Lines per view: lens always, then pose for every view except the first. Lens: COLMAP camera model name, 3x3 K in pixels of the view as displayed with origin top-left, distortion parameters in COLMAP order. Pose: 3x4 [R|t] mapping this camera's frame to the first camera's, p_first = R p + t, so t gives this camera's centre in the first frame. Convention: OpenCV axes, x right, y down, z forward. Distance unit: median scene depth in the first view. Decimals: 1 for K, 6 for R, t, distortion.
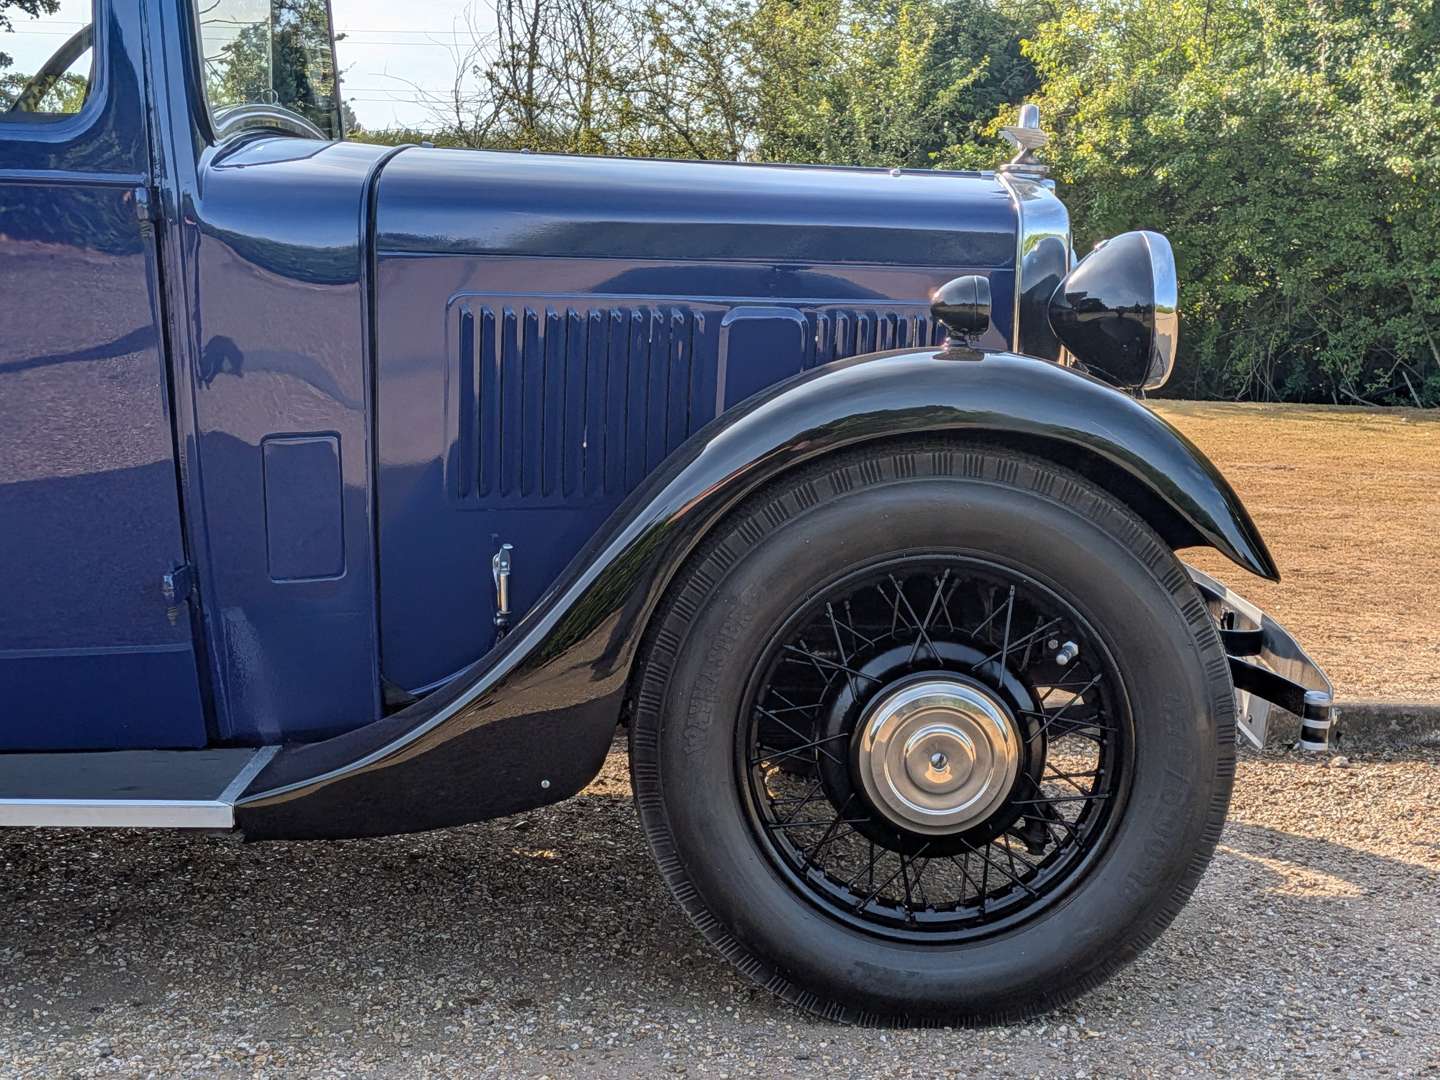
lens RADIAL K [[2073.1, 0, 730.5], [0, 2073.1, 543.2], [0, 0, 1]] dist [0.064559, 0.000000]
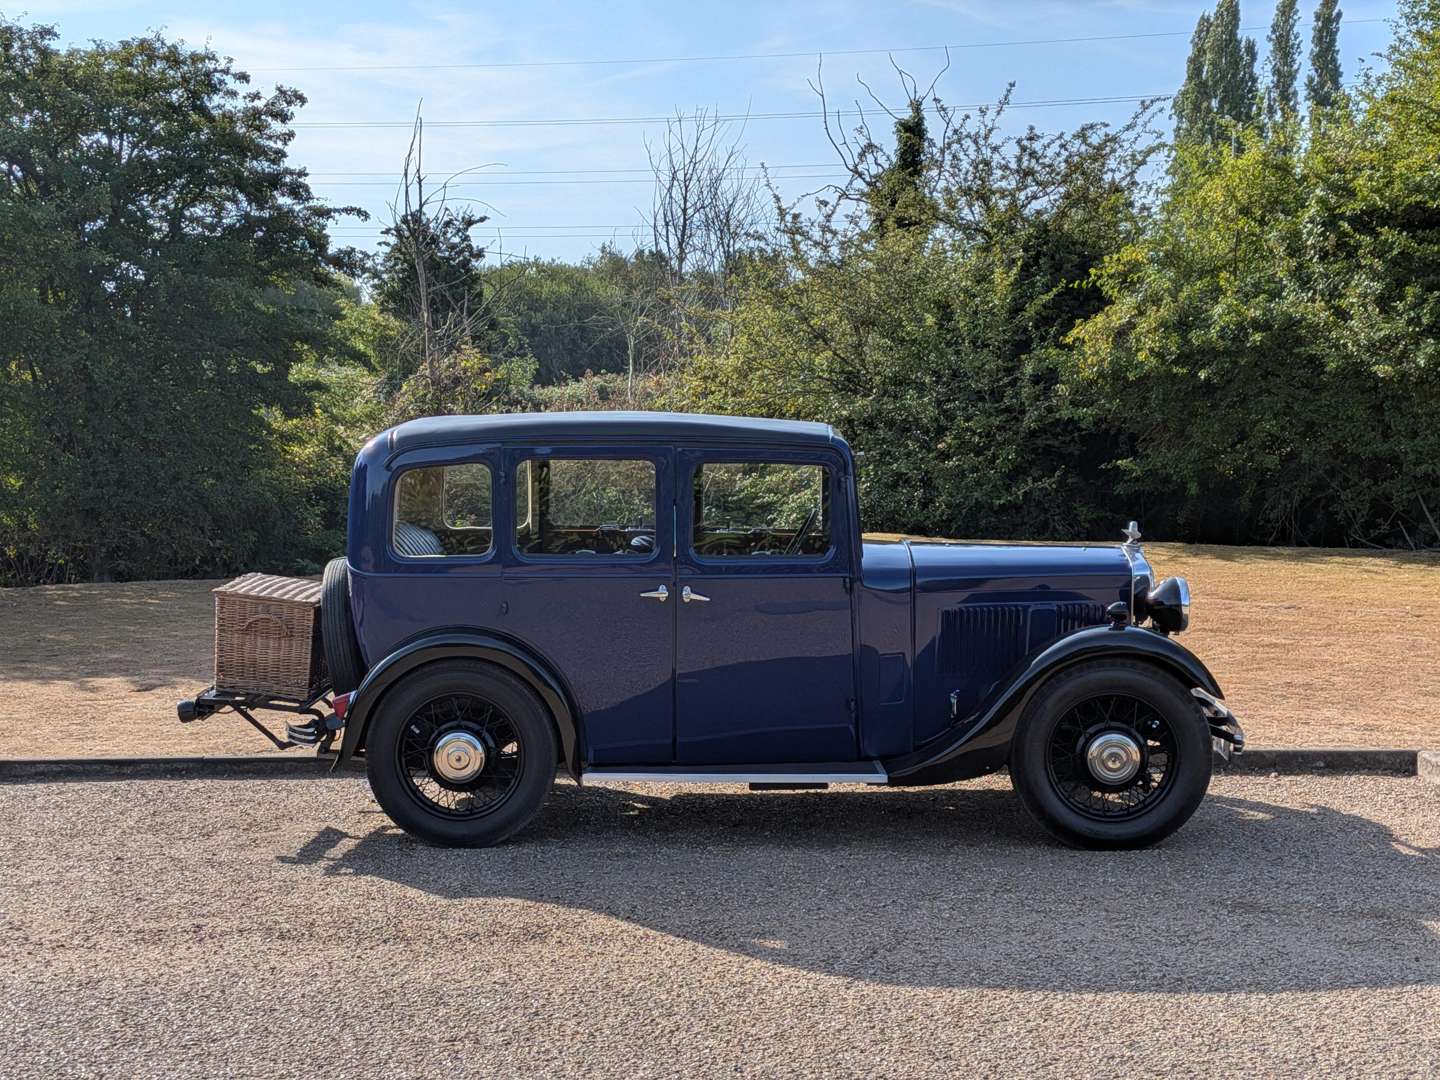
lens RADIAL K [[2073.1, 0, 705.7], [0, 2073.1, 541.8], [0, 0, 1]] dist [0.064559, 0.000000]
pose [[0.998993, -0.020484, -0.039909, -0.055524], [0.018378, 0.998455, -0.052440, -0.009927], [0.040922, 0.051654, 0.997826, -0.313295]]
